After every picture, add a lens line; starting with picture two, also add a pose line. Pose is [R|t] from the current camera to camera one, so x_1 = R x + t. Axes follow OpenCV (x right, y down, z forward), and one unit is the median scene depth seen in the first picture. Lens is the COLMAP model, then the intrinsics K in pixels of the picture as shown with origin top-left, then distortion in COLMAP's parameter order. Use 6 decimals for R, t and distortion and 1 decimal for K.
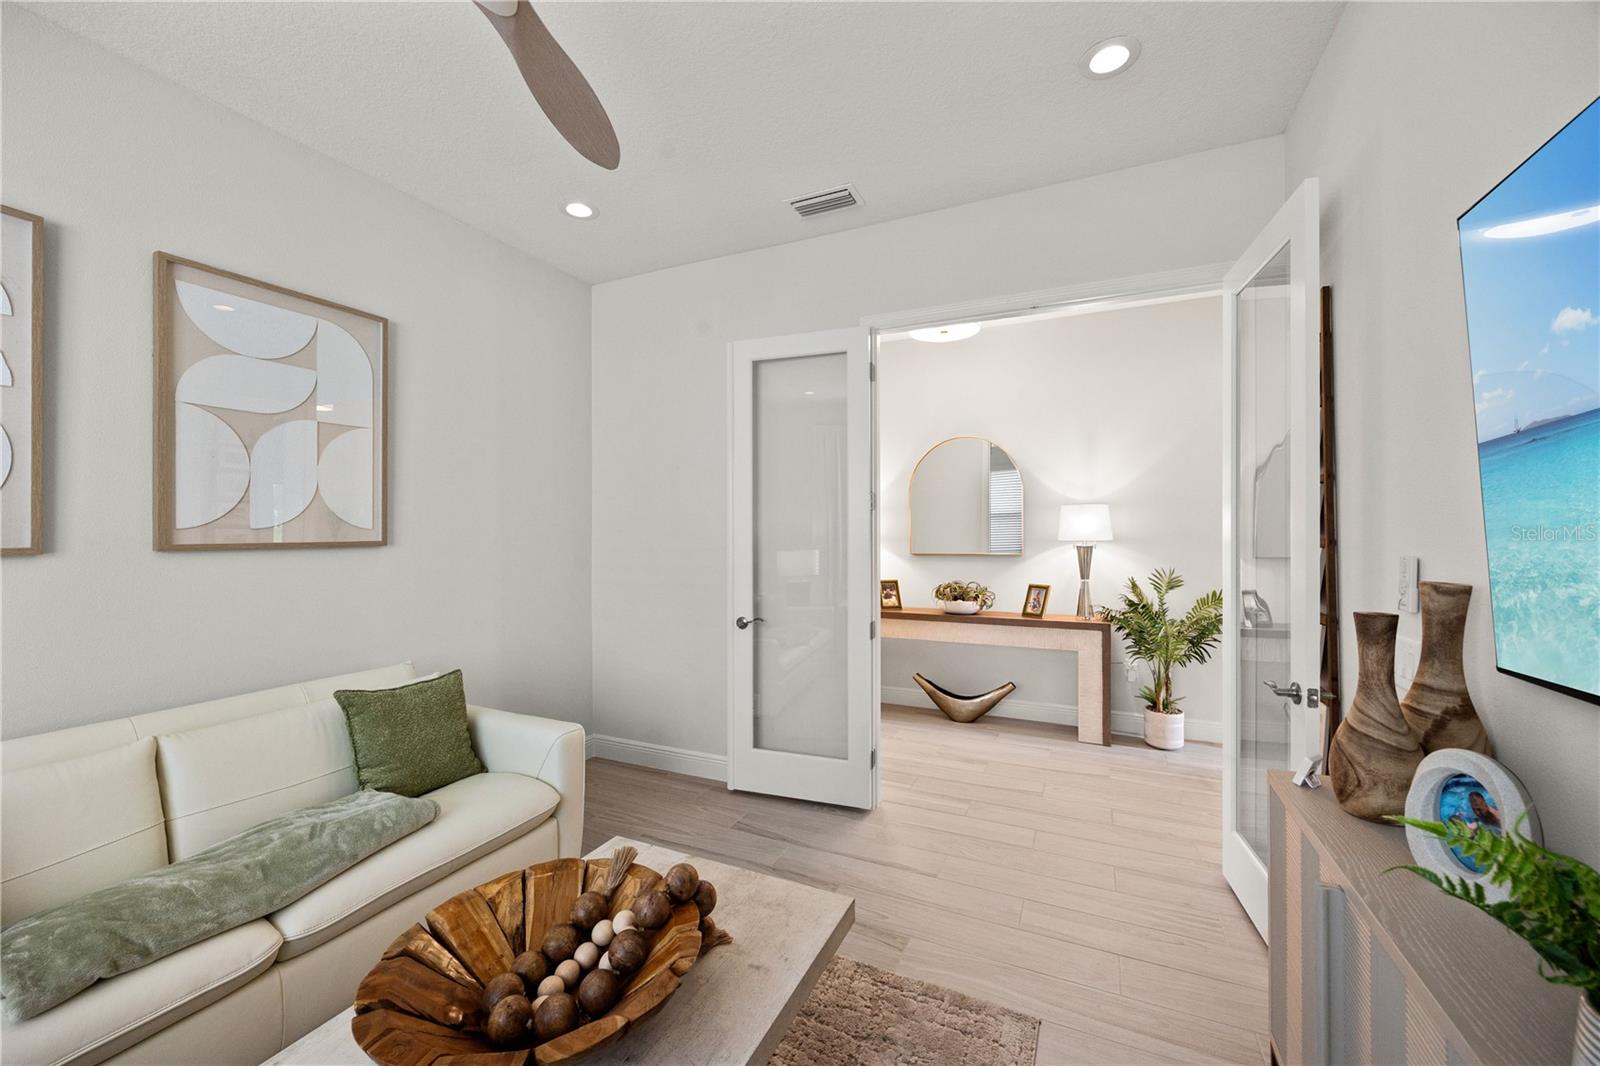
lens RADIAL K [[622.3, 0, 796.5], [0, 622.3, 528.1], [0, 0, 1]] dist [0.000718, 0.000262]
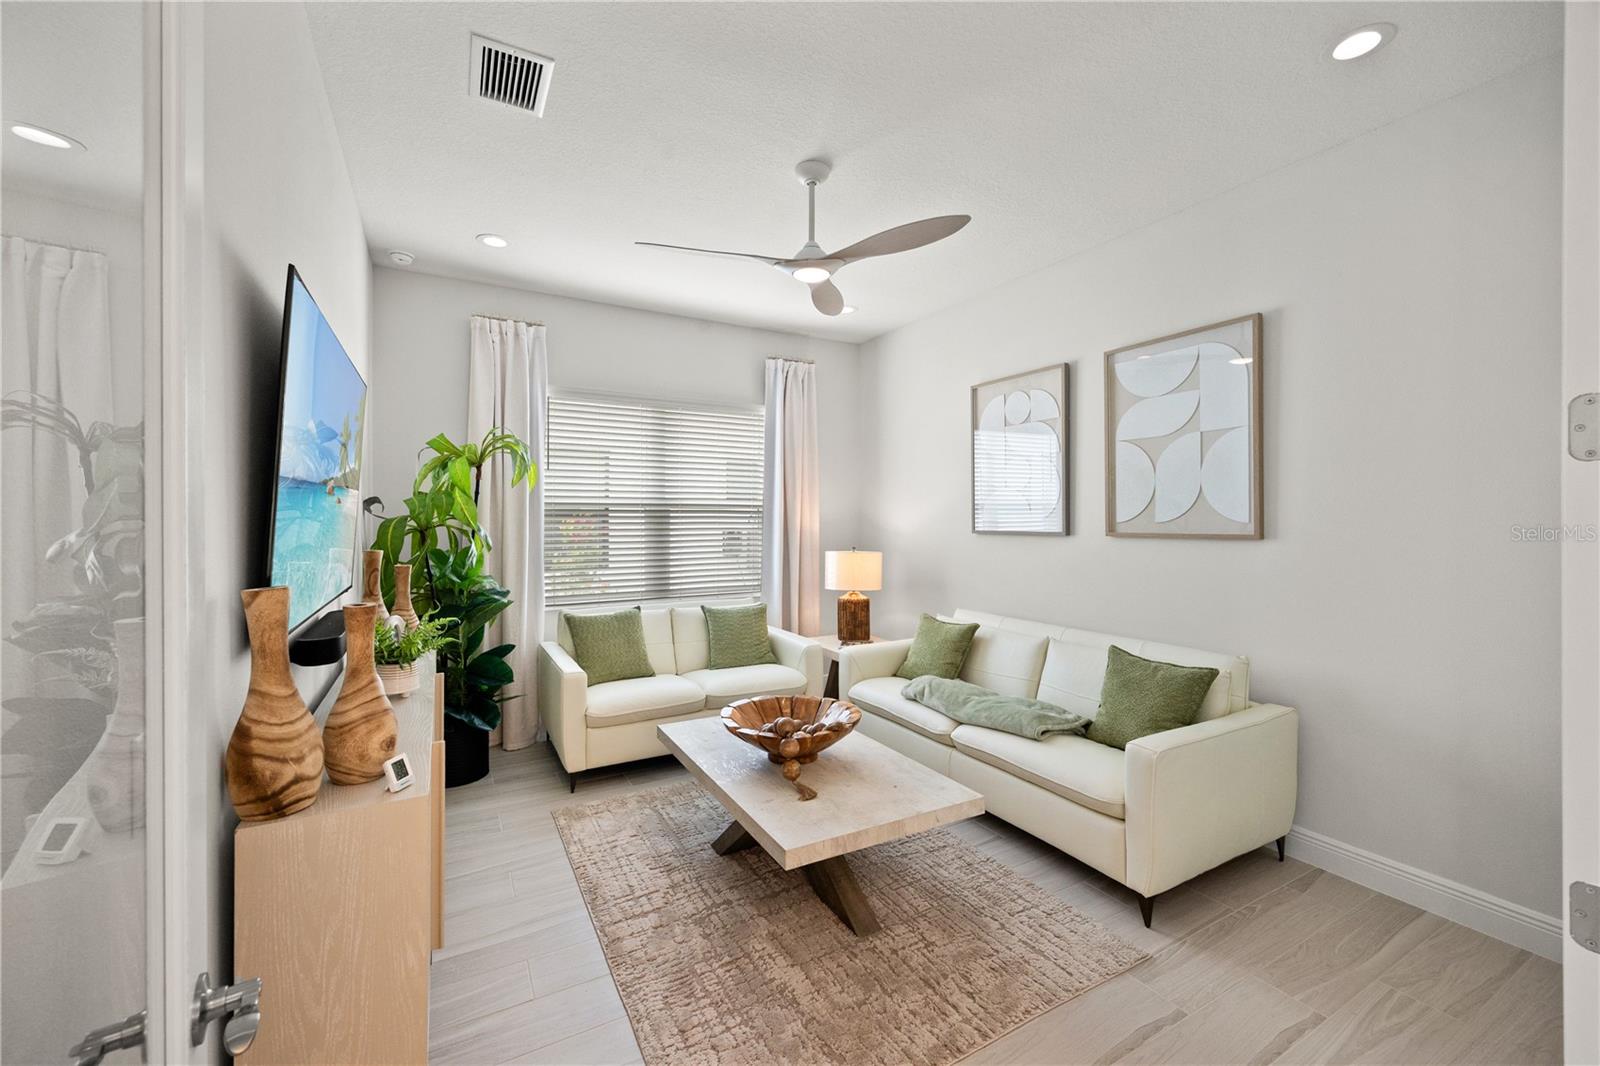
lens RADIAL K [[622.3, 0, 796.5], [0, 622.3, 528.1], [0, 0, 1]] dist [0.000718, 0.000262]
pose [[-0.587685, 0.005558, -0.809070, 0.722644], [0.003027, 0.999985, 0.004670, 0.005102], [0.809084, 0.000296, -0.587693, 1.228006]]
